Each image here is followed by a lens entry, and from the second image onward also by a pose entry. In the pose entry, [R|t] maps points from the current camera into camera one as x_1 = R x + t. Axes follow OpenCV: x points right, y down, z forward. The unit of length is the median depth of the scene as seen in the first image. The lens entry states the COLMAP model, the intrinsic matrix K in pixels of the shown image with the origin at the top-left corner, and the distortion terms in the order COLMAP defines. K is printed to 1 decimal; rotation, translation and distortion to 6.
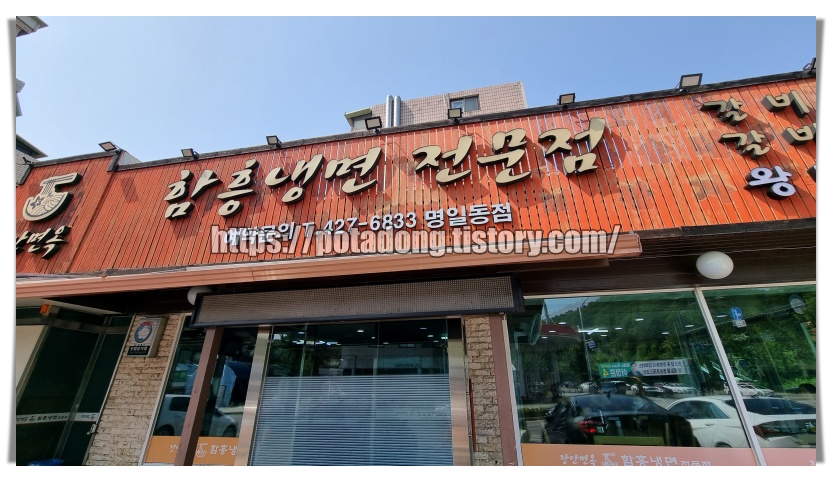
lens RADIAL K [[325.3, 0, 416.0], [0, 325.3, 241.0], [0, 0, 1]] dist [-0.000865, -0.000065]
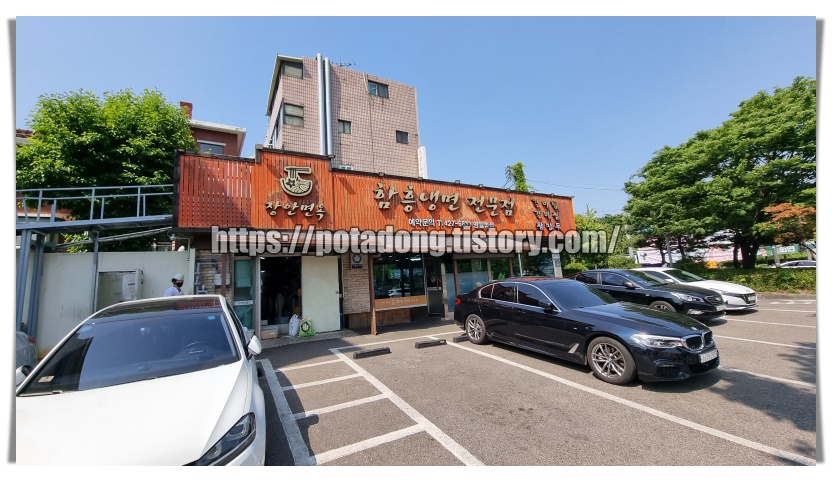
lens RADIAL K [[325.3, 0, 416.0], [0, 325.3, 241.0], [0, 0, 1]] dist [-0.000865, -0.000065]
pose [[0.760576, 0.046342, 0.647593, -2.107128], [-0.199789, 0.965755, 0.165536, -0.284606], [-0.617745, -0.255285, 0.743788, -0.870390]]
